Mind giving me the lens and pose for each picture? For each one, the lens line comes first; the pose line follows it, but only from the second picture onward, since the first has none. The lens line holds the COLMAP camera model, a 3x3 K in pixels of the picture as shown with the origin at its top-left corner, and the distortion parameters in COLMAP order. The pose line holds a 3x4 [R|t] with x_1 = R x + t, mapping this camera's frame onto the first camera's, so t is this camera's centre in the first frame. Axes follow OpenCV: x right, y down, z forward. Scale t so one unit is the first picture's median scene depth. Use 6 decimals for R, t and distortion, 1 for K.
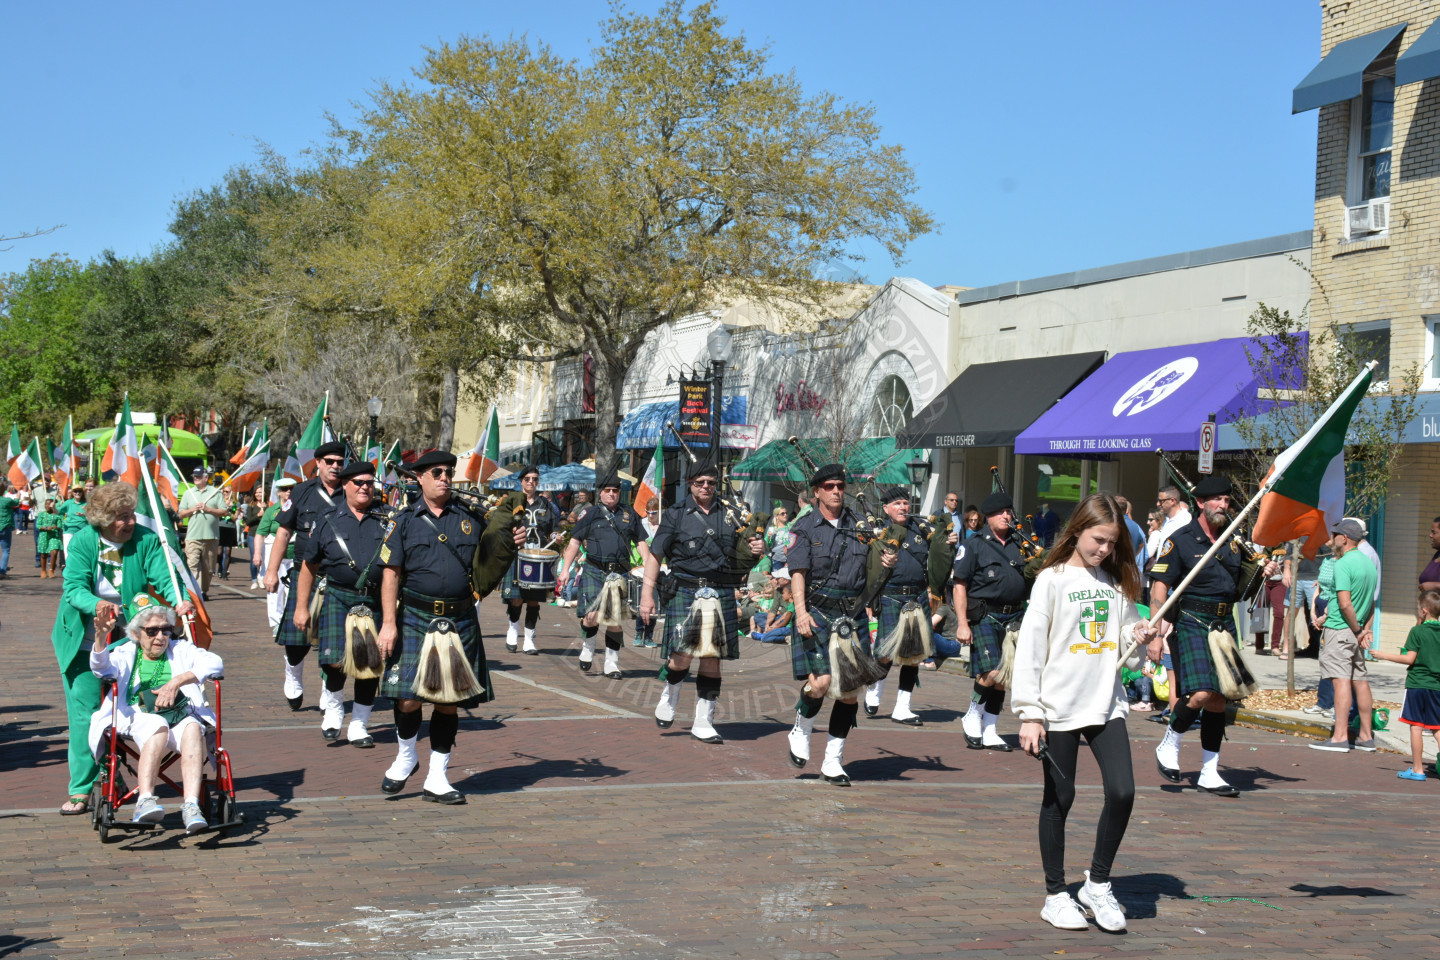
lens RADIAL K [[2349.9, 0, 719.4], [0, 2349.9, 481.3], [0, 0, 1]] dist [0.016772, 0.000000]
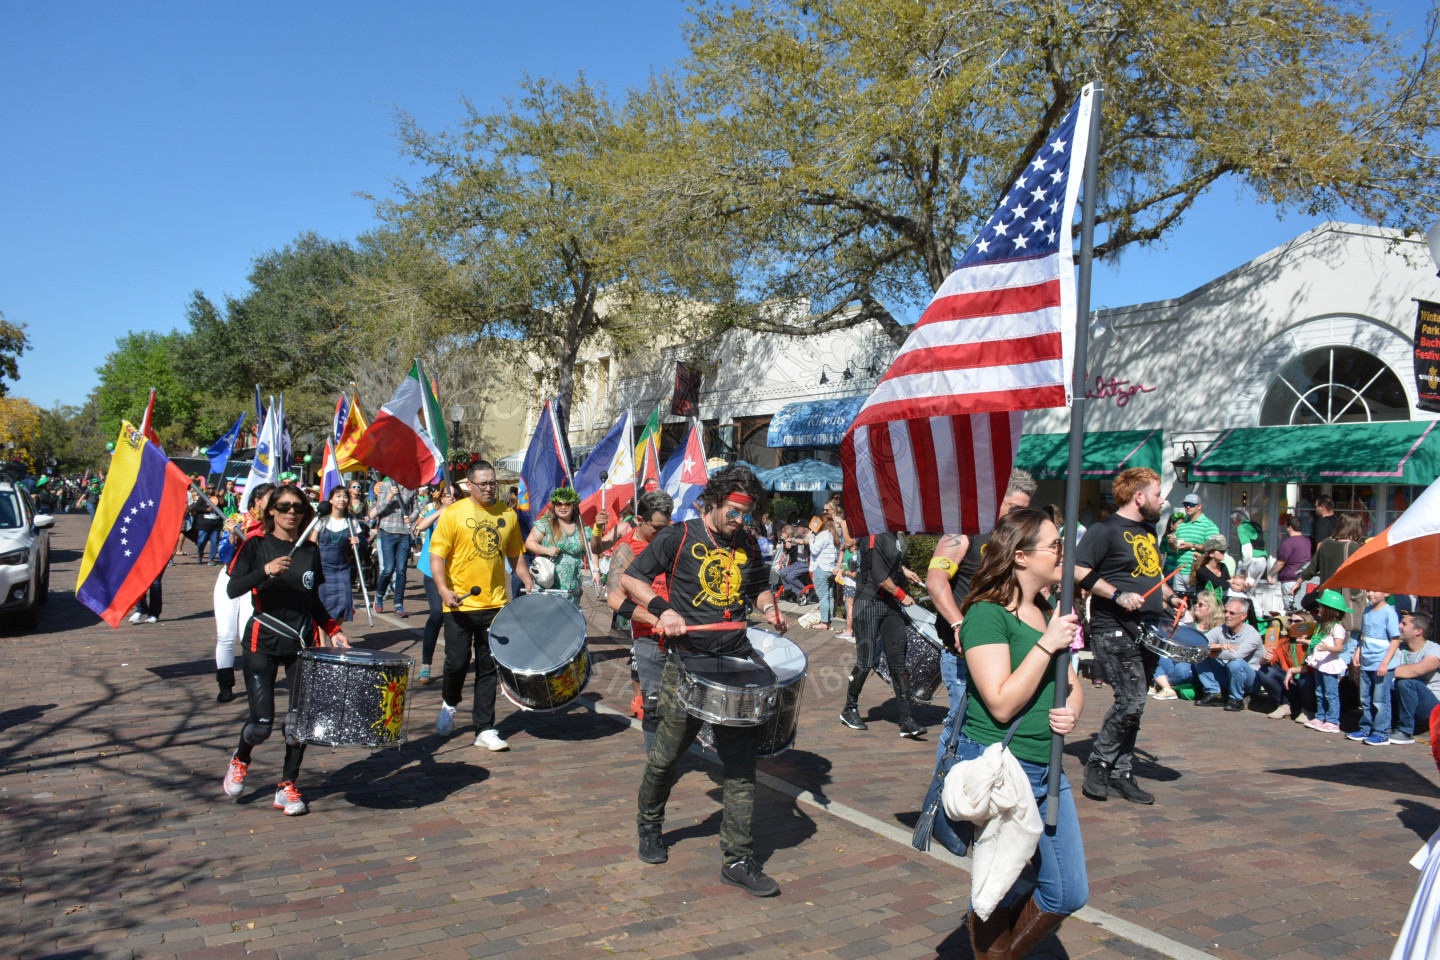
lens RADIAL K [[1129.5, 0, 722.9], [0, 1129.5, 481.1], [0, 0, 1]] dist [-0.011144, -0.005491]
pose [[0.979817, 0.006919, 0.199779, -0.035223], [-0.007239, 0.999973, 0.000870, -0.000038], [-0.199768, -0.002298, 0.979841, 0.119766]]
